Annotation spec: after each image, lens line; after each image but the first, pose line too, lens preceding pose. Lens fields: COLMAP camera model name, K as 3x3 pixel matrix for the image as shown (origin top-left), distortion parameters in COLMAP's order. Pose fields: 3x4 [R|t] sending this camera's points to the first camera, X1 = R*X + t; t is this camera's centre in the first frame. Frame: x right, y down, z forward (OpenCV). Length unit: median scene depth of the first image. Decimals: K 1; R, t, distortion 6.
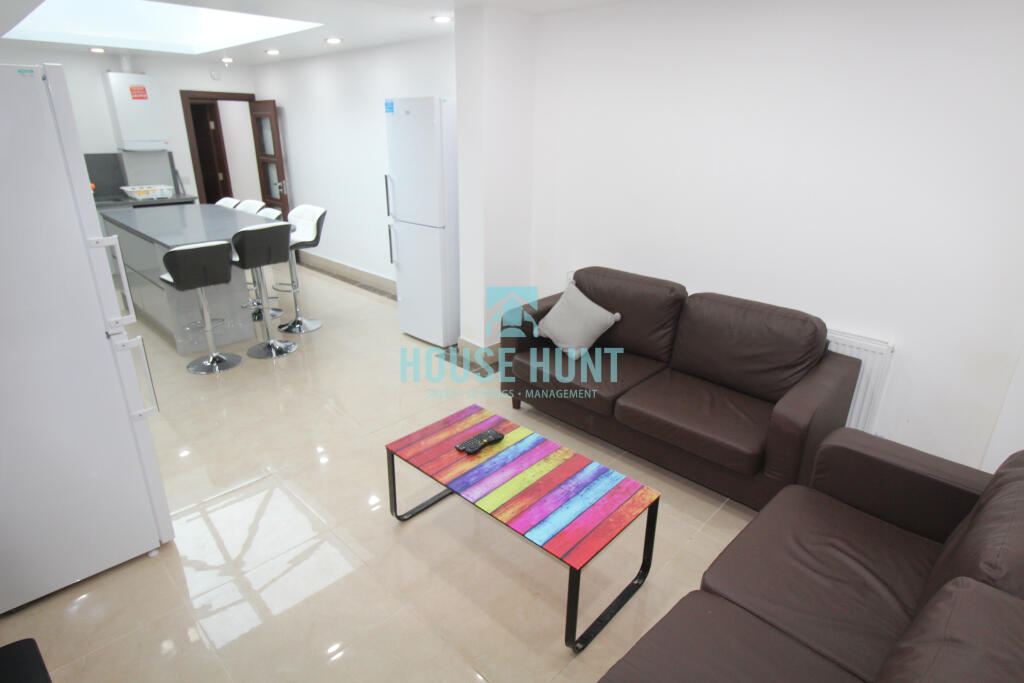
lens RADIAL K [[562.6, 0, 512.7], [0, 562.6, 340.2], [0, 0, 1]] dist [0.007614, -0.012391]
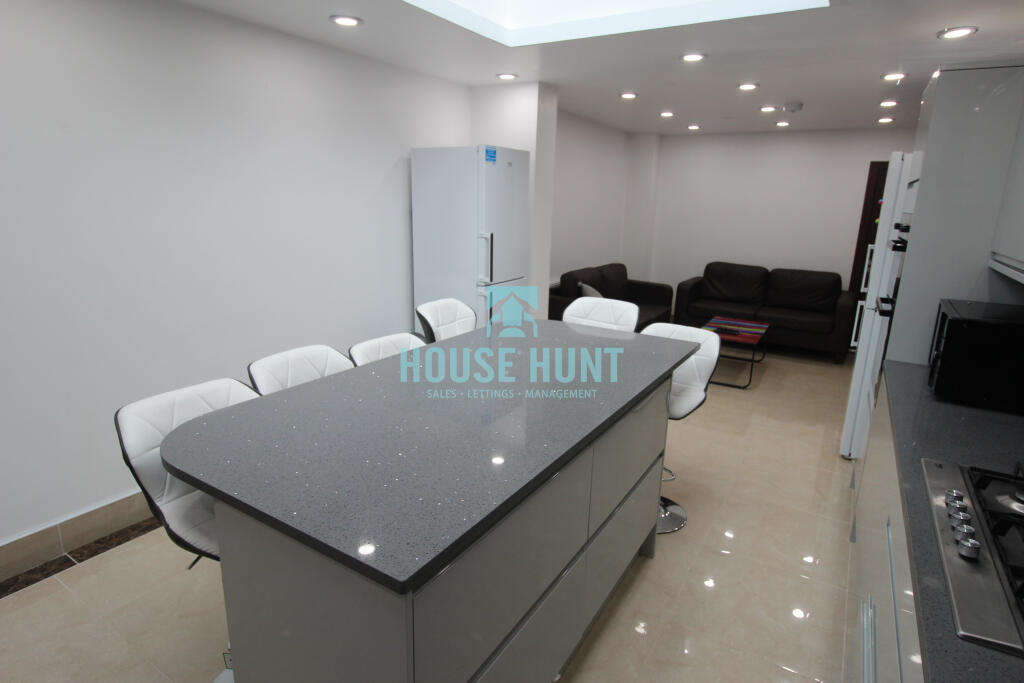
lens RADIAL K [[562.6, 0, 510.3], [0, 562.6, 344.1], [0, 0, 1]] dist [0.007614, -0.012391]
pose [[-0.229690, -0.261486, 0.937479, -1.127127], [0.315497, 0.891215, 0.325881, -0.438784], [-0.920708, 0.370624, -0.122205, 1.213859]]
